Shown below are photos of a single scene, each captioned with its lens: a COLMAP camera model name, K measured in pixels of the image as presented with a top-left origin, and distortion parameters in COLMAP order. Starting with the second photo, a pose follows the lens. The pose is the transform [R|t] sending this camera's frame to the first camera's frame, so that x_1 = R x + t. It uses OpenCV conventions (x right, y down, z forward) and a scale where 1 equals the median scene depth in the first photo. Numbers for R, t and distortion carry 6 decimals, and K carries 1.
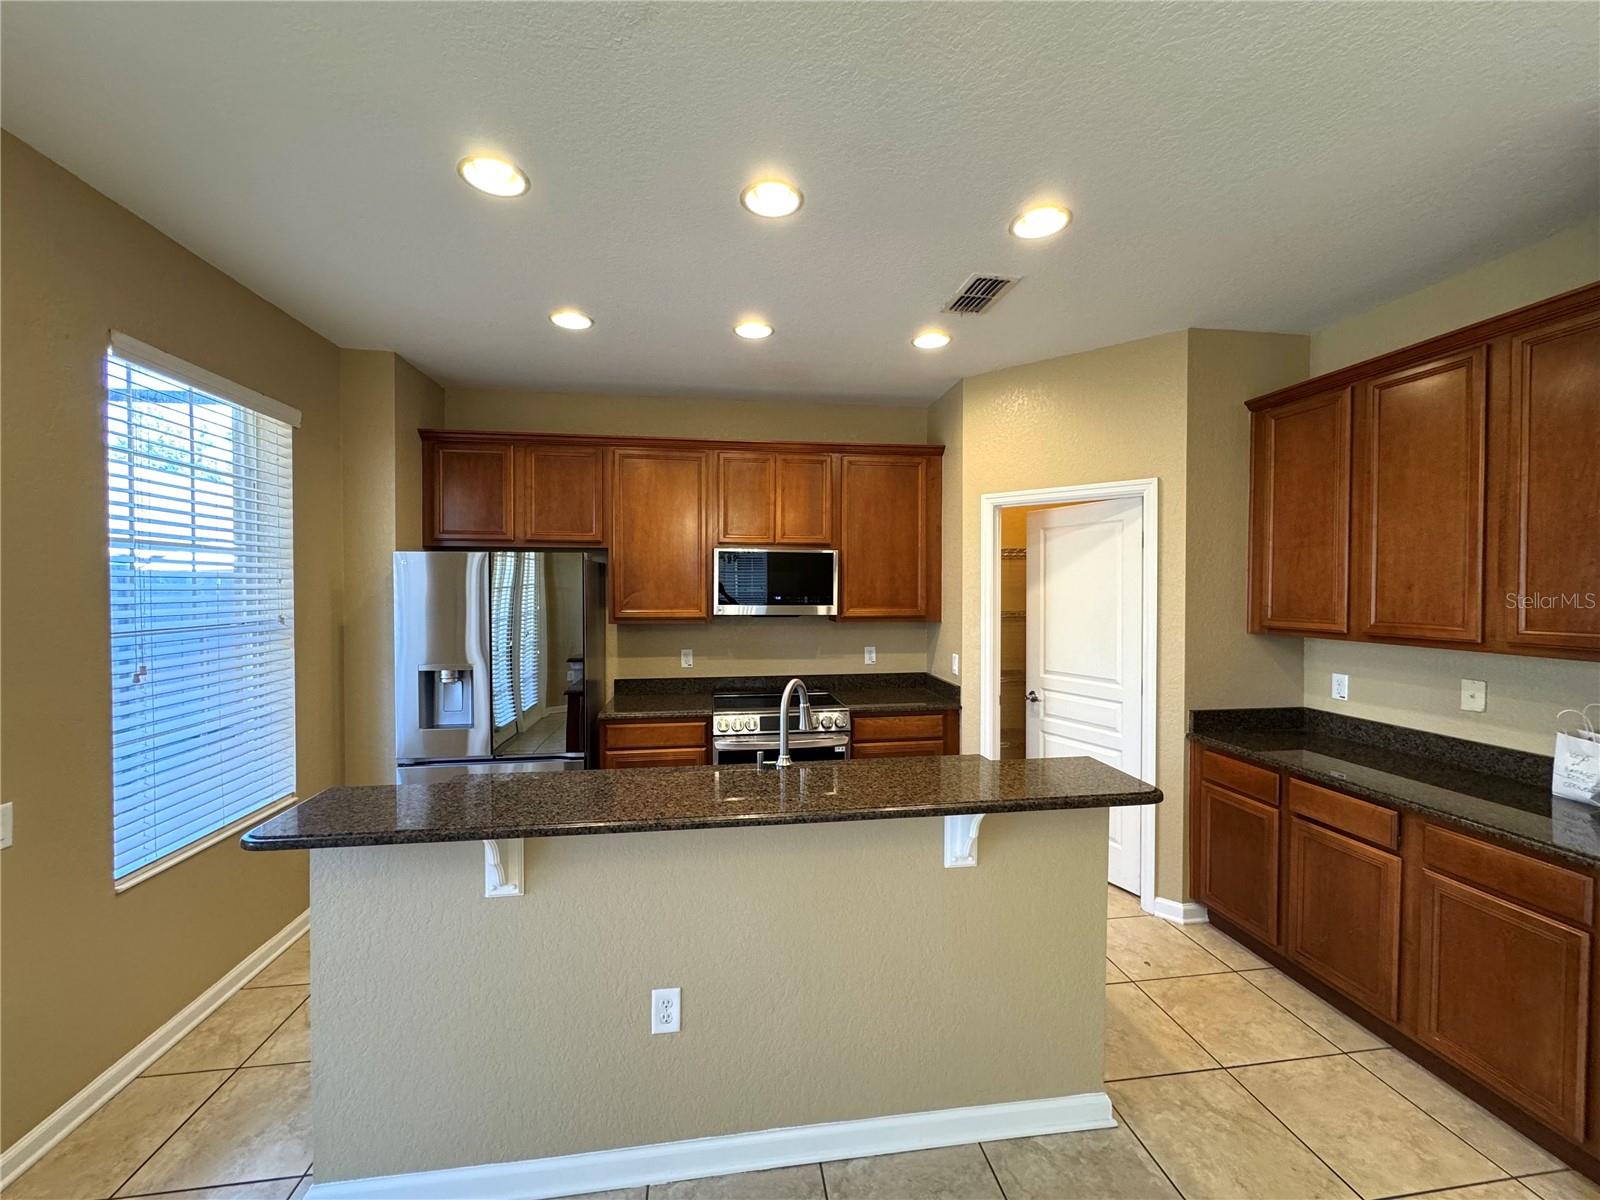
lens RADIAL K [[638.4, 0, 799.4], [0, 638.4, 600.3], [0, 0, 1]] dist [-0.003300, 0.000813]
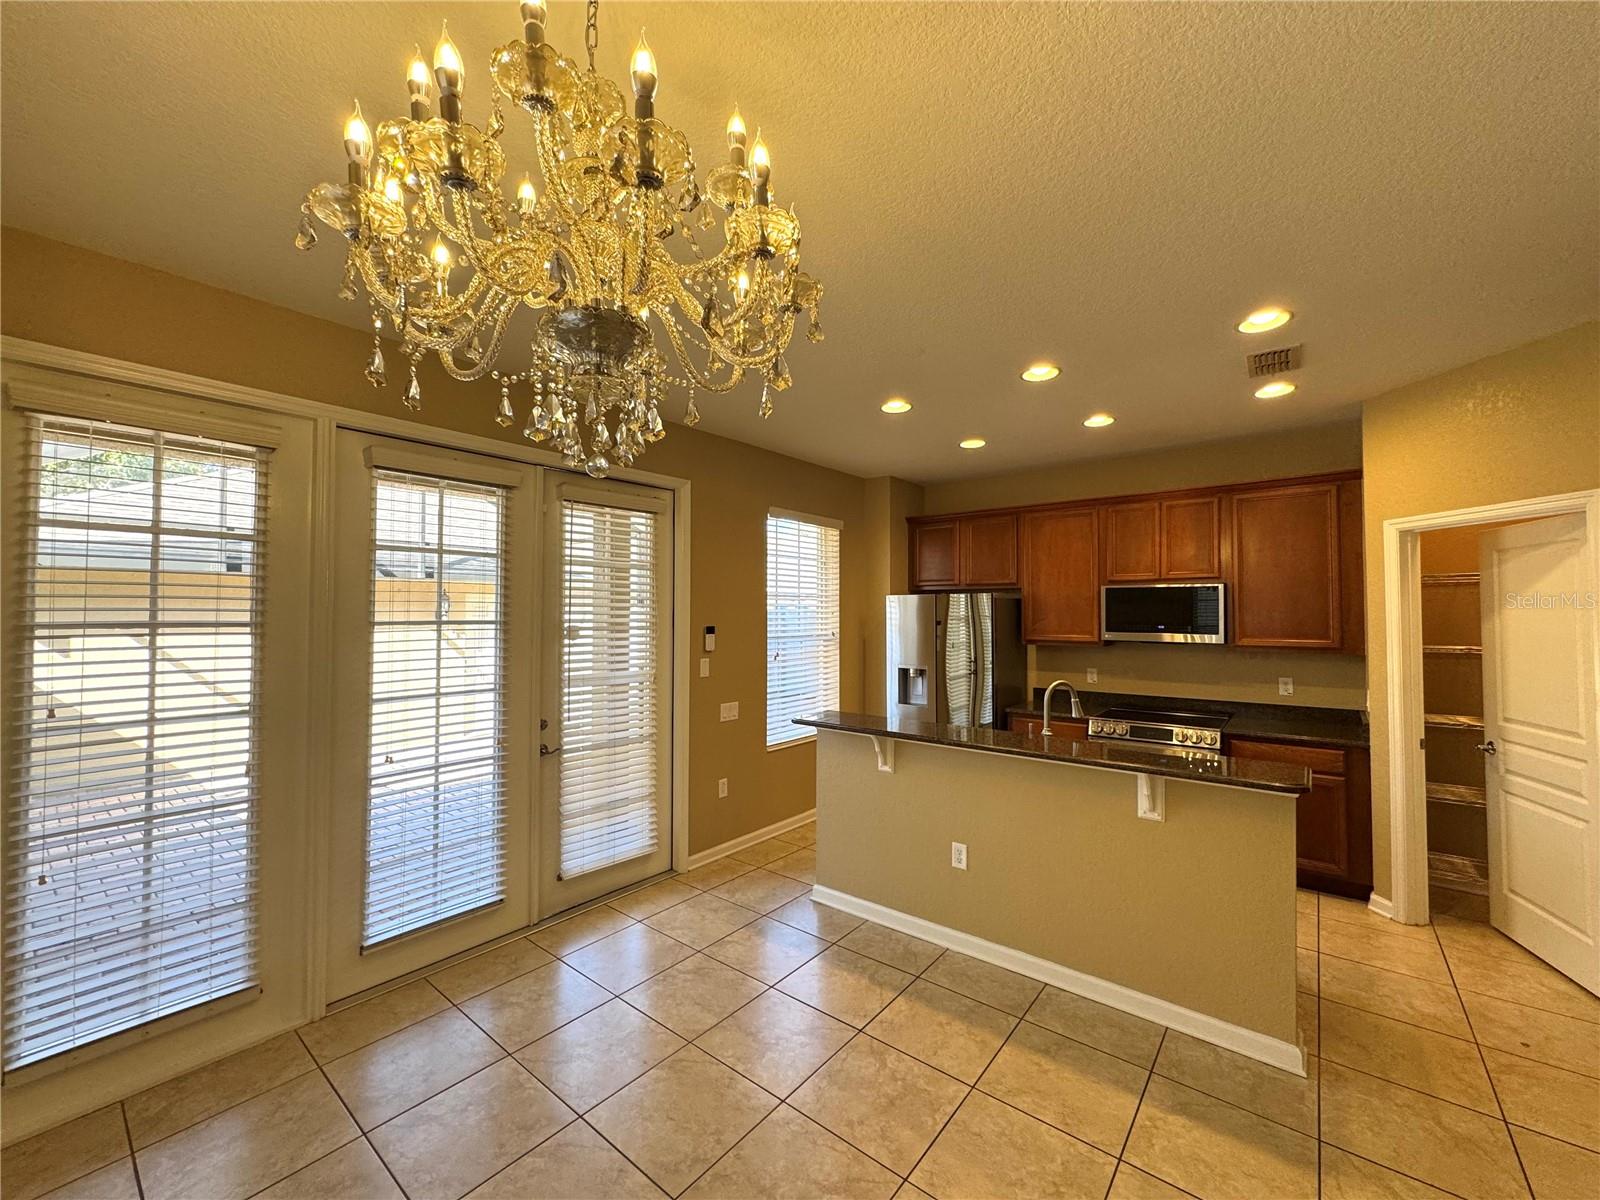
lens RADIAL K [[638.4, 0, 802.0], [0, 638.4, 601.4], [0, 0, 1]] dist [-0.003300, 0.000813]
pose [[0.681567, -0.013922, -0.731623, 0.384165], [-0.015832, 0.999304, -0.033765, -0.000697], [0.731584, 0.034596, 0.680873, -0.268526]]
